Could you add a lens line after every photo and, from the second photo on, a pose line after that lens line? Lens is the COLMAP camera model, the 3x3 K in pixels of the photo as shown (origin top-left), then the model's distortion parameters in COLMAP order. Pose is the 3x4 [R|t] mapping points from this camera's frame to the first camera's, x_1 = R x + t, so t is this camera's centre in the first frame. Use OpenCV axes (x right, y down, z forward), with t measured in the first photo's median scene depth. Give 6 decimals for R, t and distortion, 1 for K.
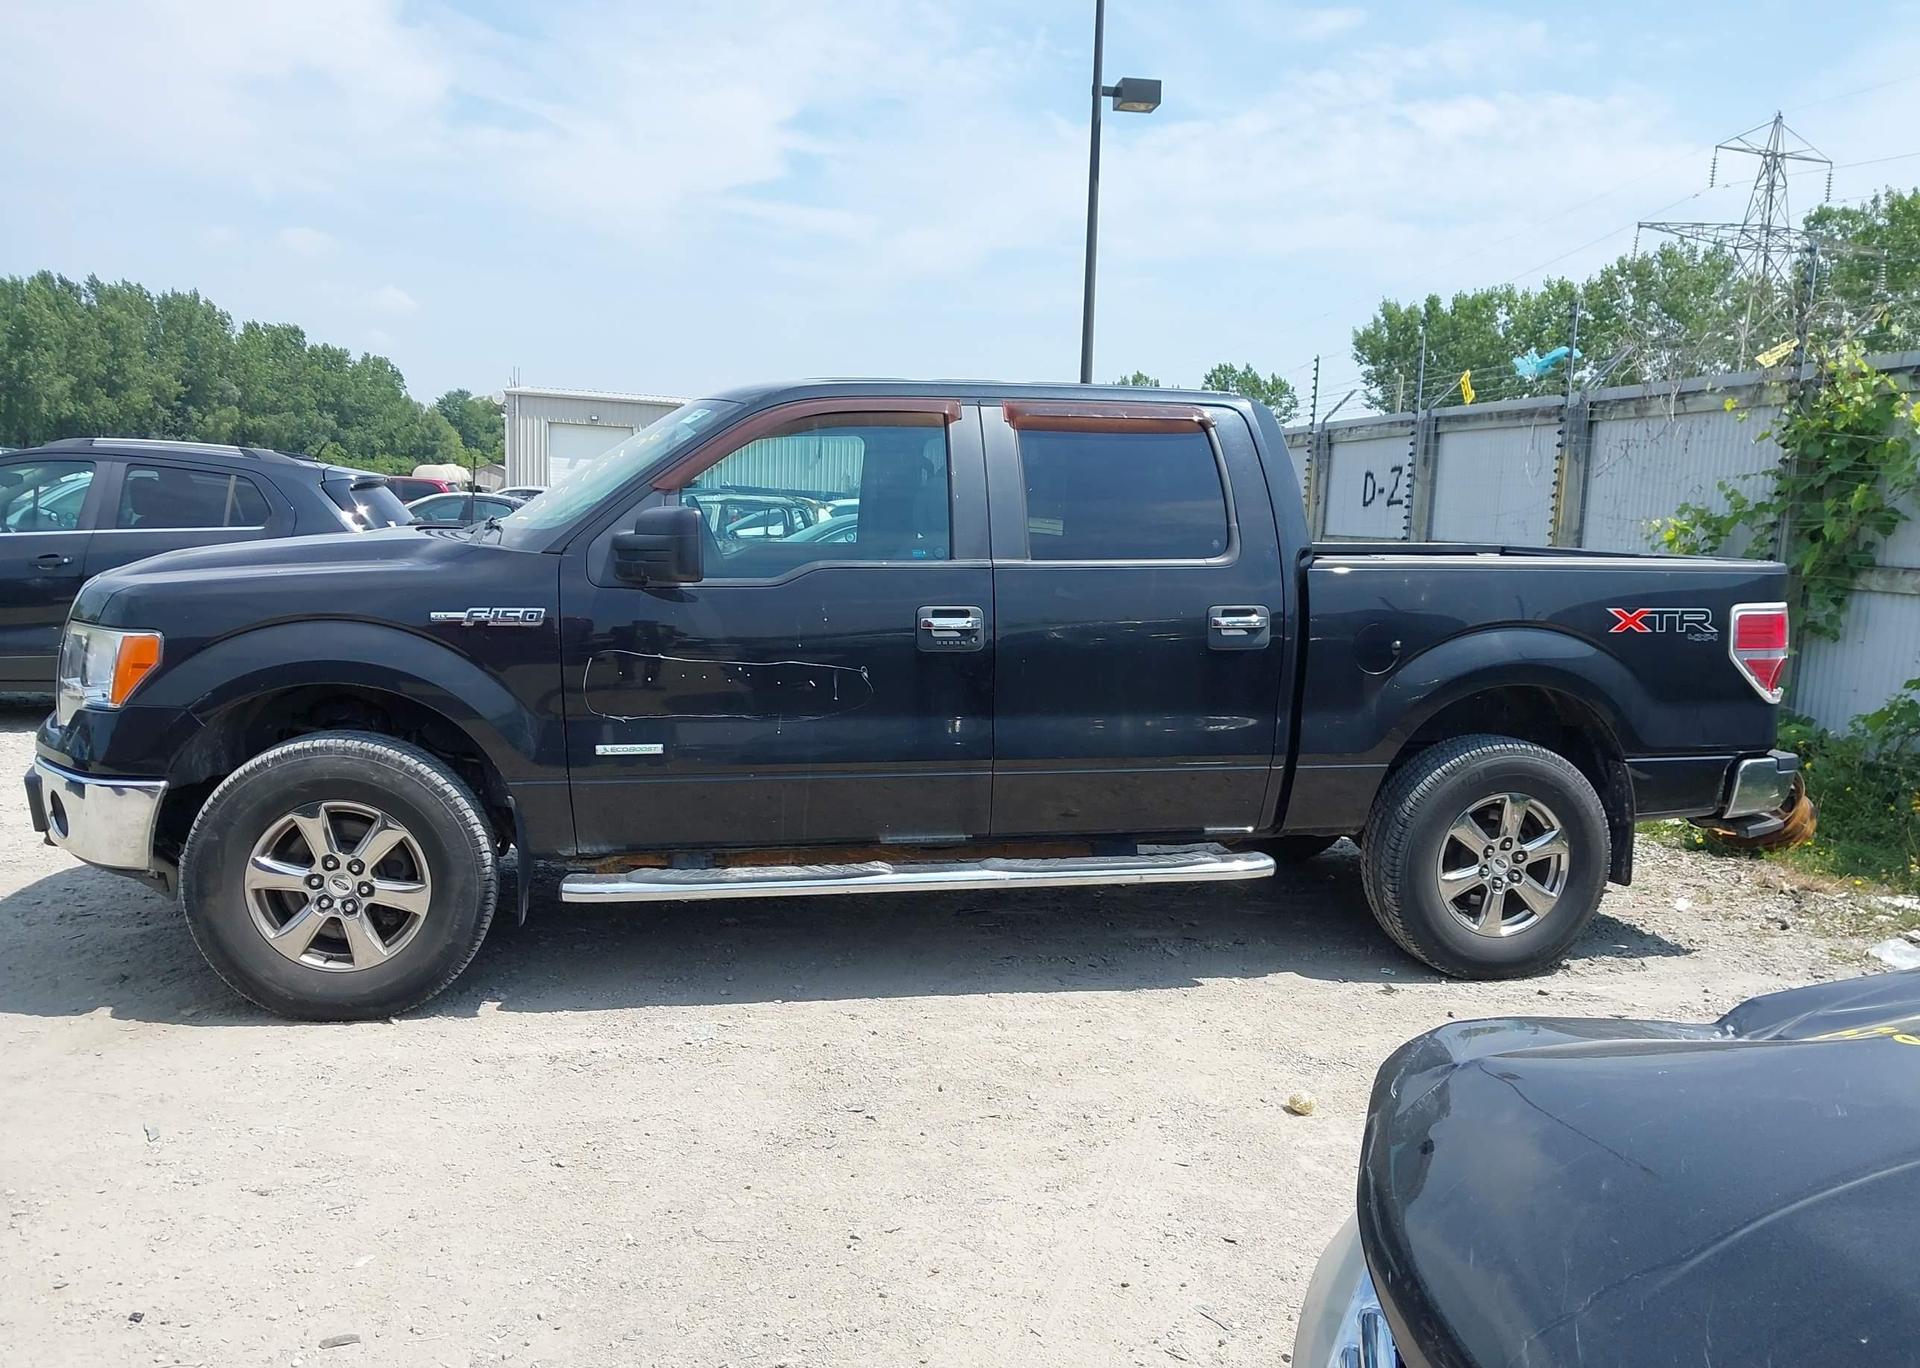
lens RADIAL K [[1493.5, 0, 936.4], [0, 1493.5, 745.0], [0, 0, 1]] dist [-0.077538, 0.074823]
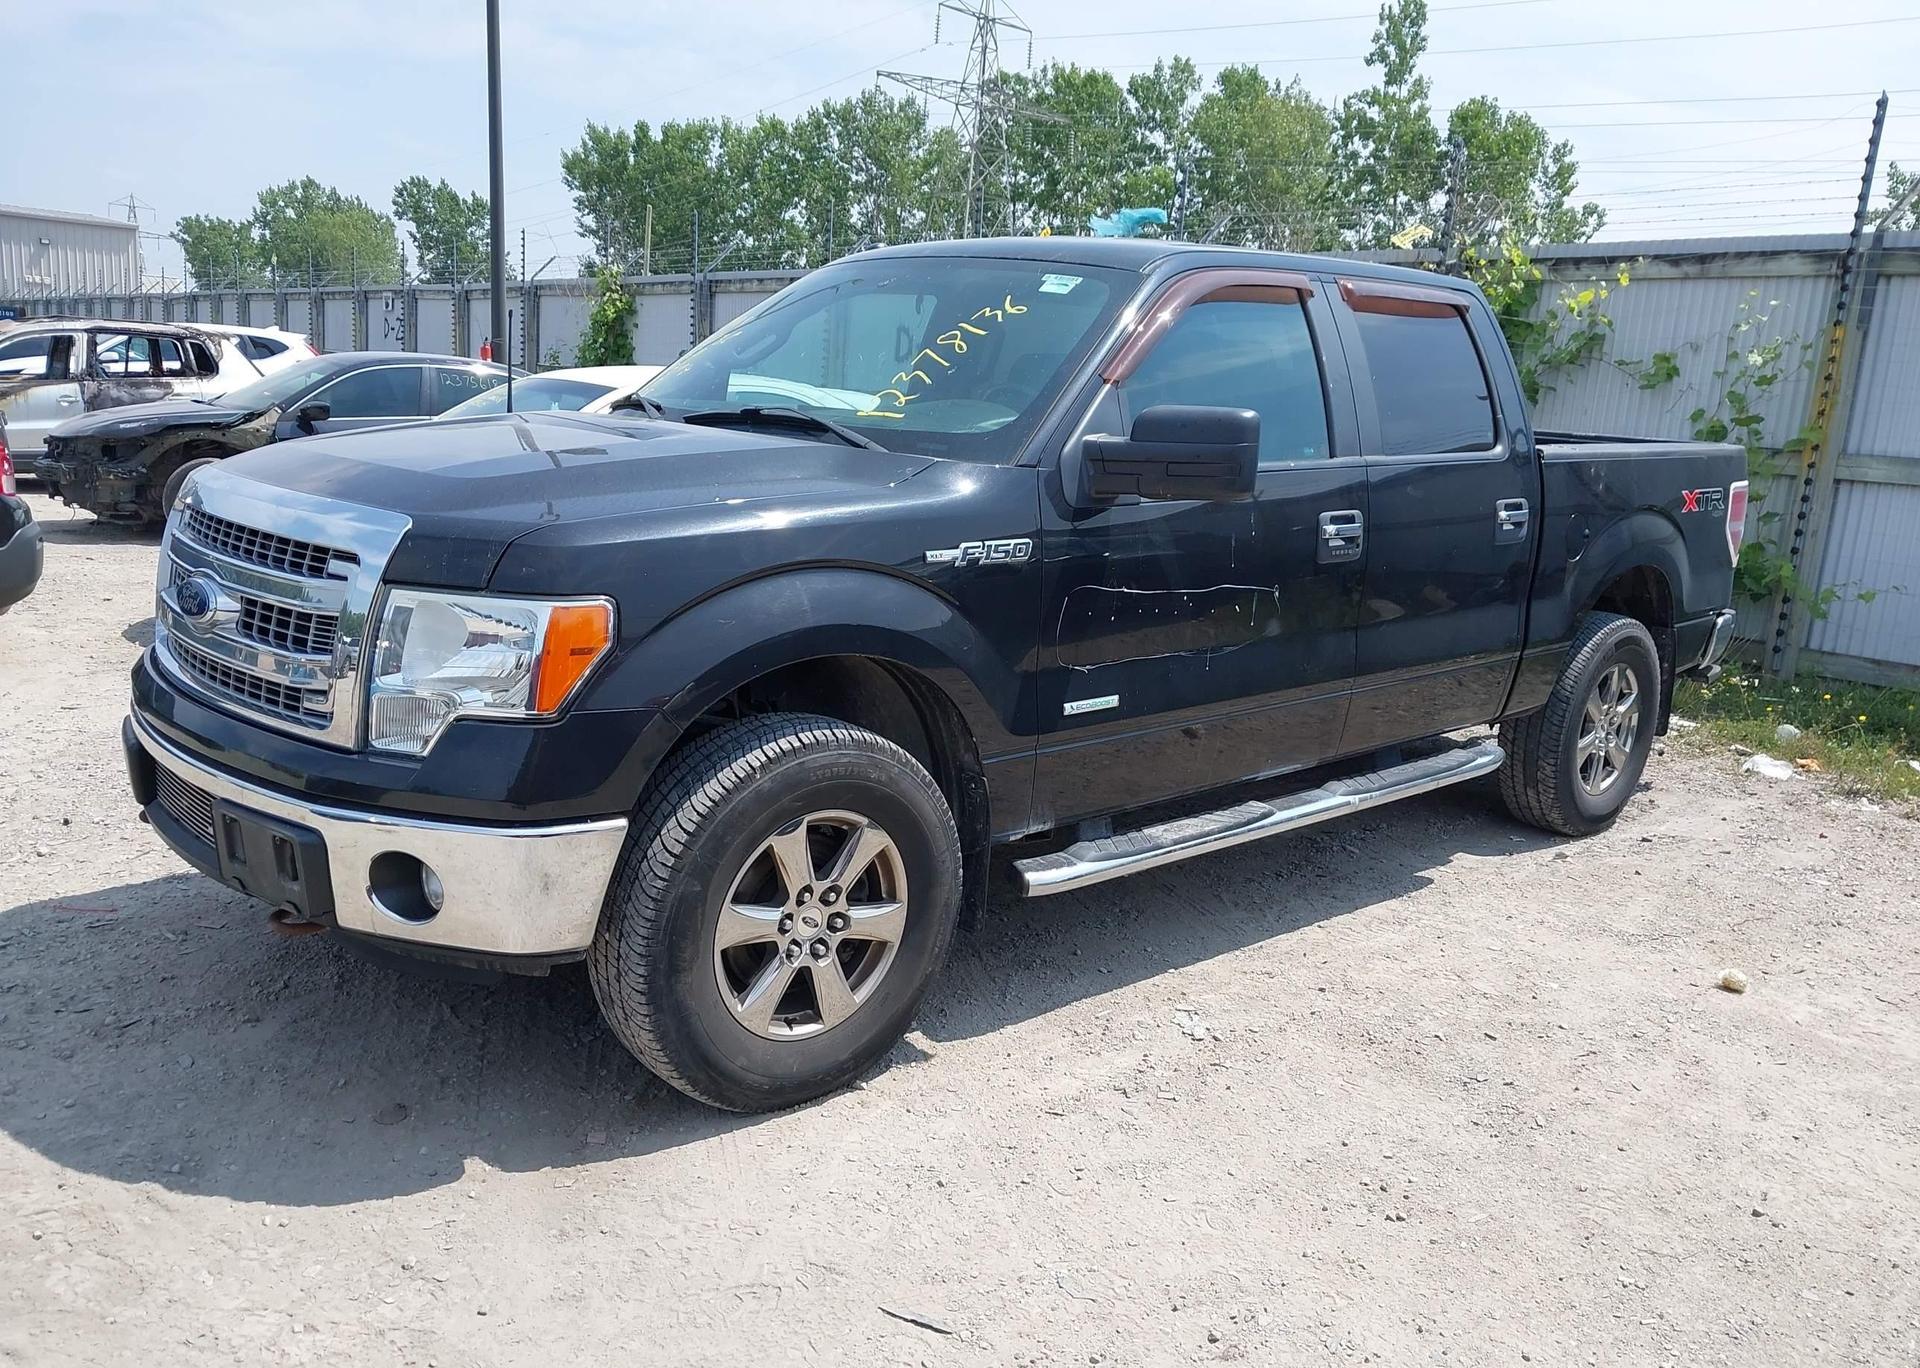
lens RADIAL K [[1517.1, 0, 960.0], [0, 1517.1, 684.0], [0, 0, 1]] dist [0.004617, 0.004320]
pose [[0.870548, -0.085663, 0.484570, -0.694648], [0.054410, 0.995450, 0.078228, -0.080153], [-0.489066, -0.041735, 0.871248, 0.300297]]
